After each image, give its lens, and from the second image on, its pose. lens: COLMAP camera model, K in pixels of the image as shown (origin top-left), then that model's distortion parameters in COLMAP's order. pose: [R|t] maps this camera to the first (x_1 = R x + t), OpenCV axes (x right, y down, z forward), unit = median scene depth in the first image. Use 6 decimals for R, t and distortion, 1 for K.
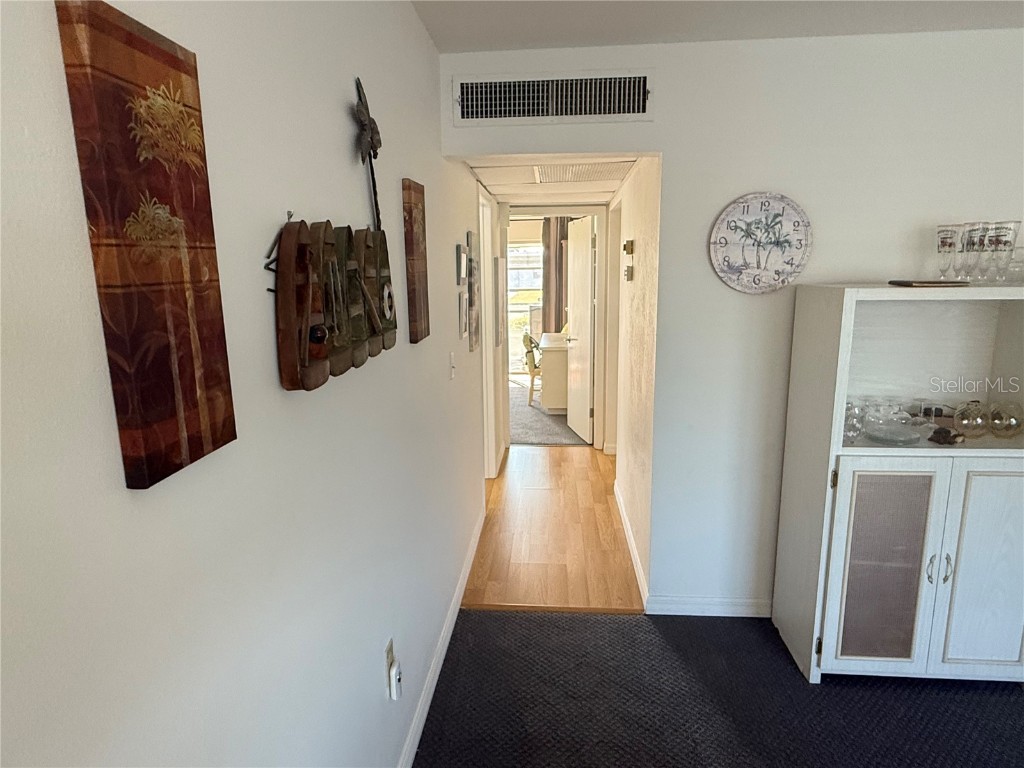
lens RADIAL K [[642.6, 0, 510.7], [0, 642.6, 390.7], [0, 0, 1]] dist [-0.002724, 0.008386]
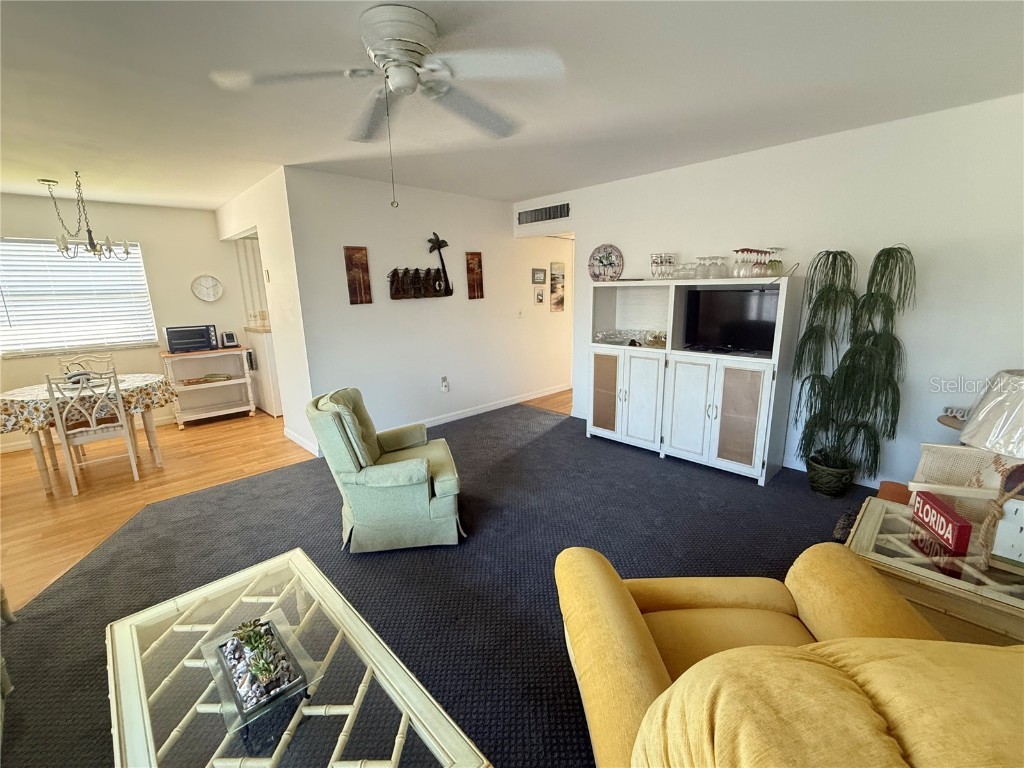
lens RADIAL K [[445.5, 0, 512.5], [0, 445.5, 387.4], [0, 0, 1]] dist [0.010877, 0.000601]
pose [[0.748975, 0.143829, -0.646800, 1.326595], [-0.113511, 0.989577, 0.088609, 0.127328], [0.652803, 0.007053, 0.757495, -0.539037]]
